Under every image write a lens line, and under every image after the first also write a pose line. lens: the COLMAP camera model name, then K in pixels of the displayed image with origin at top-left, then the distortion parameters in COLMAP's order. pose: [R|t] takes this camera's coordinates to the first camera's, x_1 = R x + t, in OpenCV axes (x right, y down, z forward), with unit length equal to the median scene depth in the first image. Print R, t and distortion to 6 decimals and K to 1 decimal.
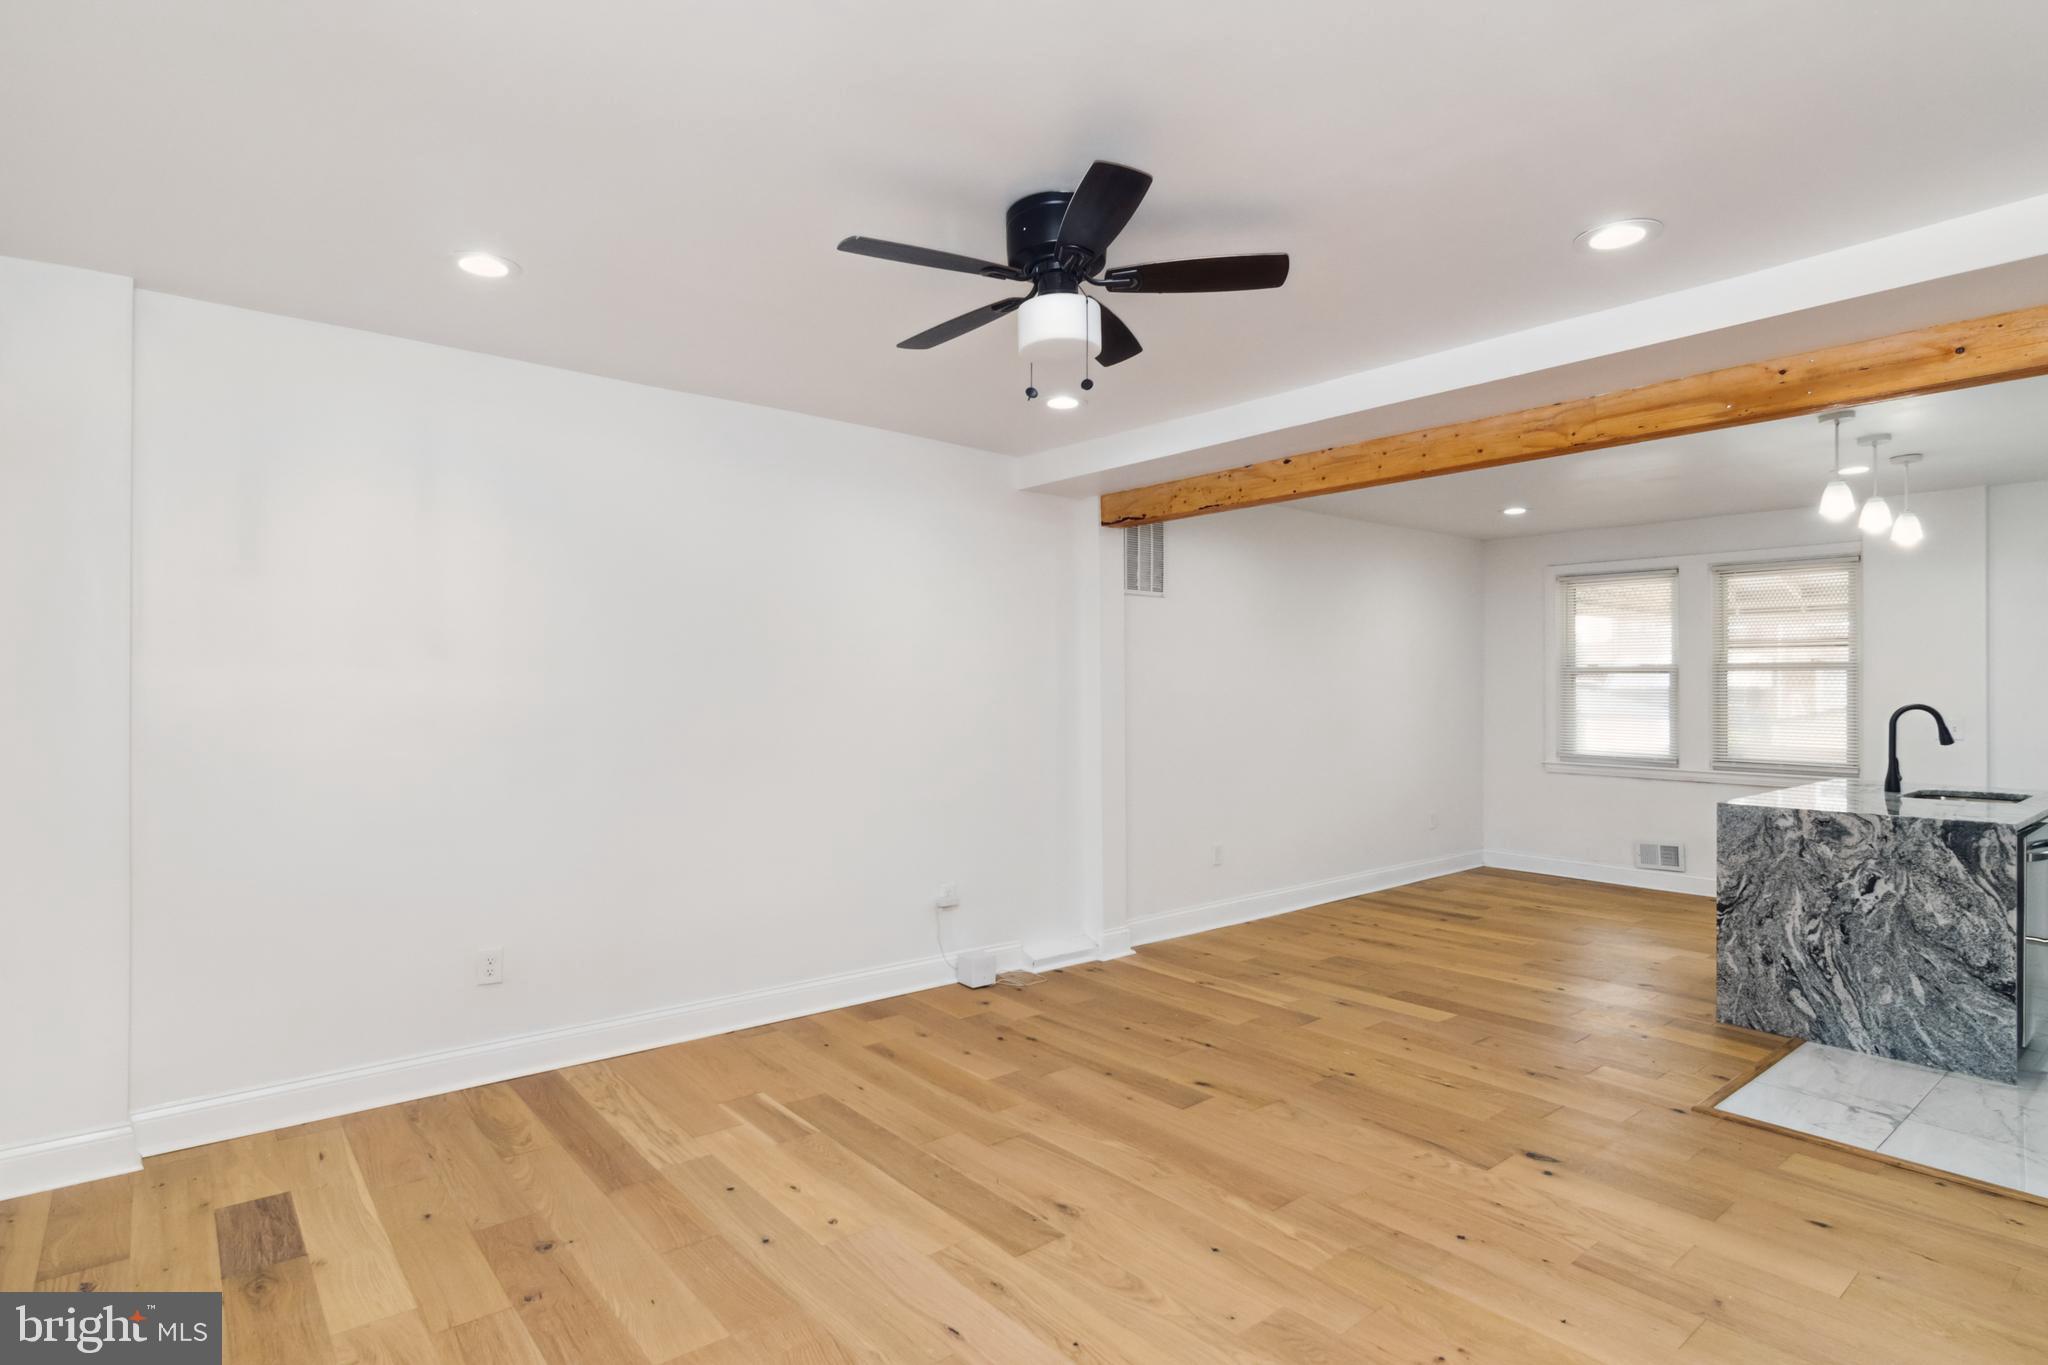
lens RADIAL K [[1048.7, 0, 1020.8], [0, 1048.7, 690.8], [0, 0, 1]] dist [0.001373, 0.001044]
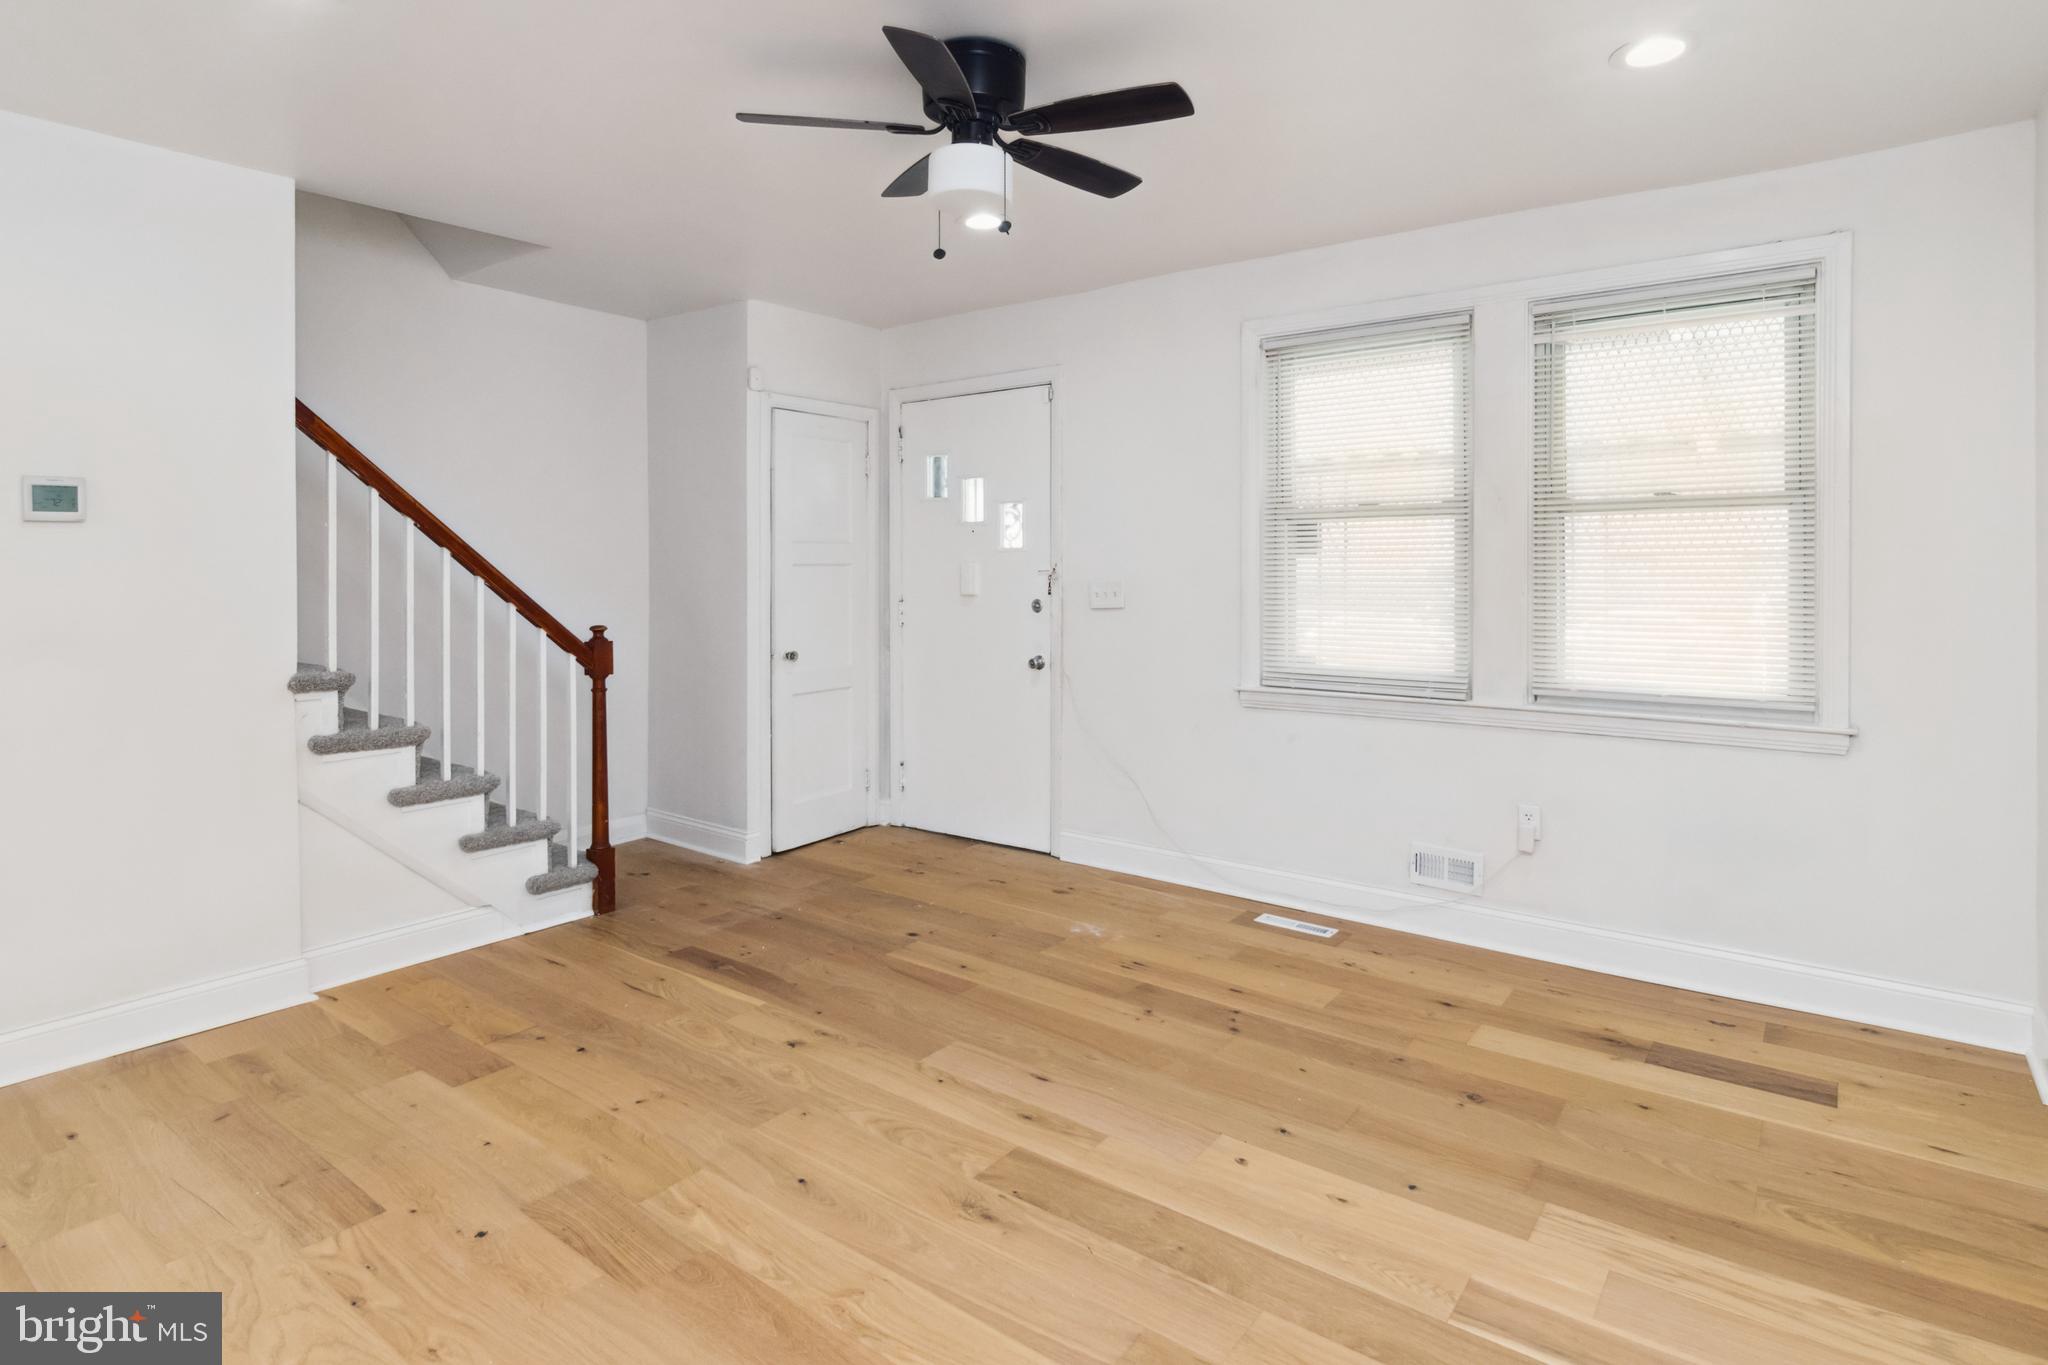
lens RADIAL K [[1091.2, 0, 1024.0], [0, 1091.2, 570.3], [0, 0, 1]] dist [-0.000003, 0.000068]
pose [[-0.973741, 0.001186, -0.227655, 0.136973], [-0.000180, 0.999982, 0.005981, 0.009236], [0.227658, 0.005865, -0.973724, 1.253889]]
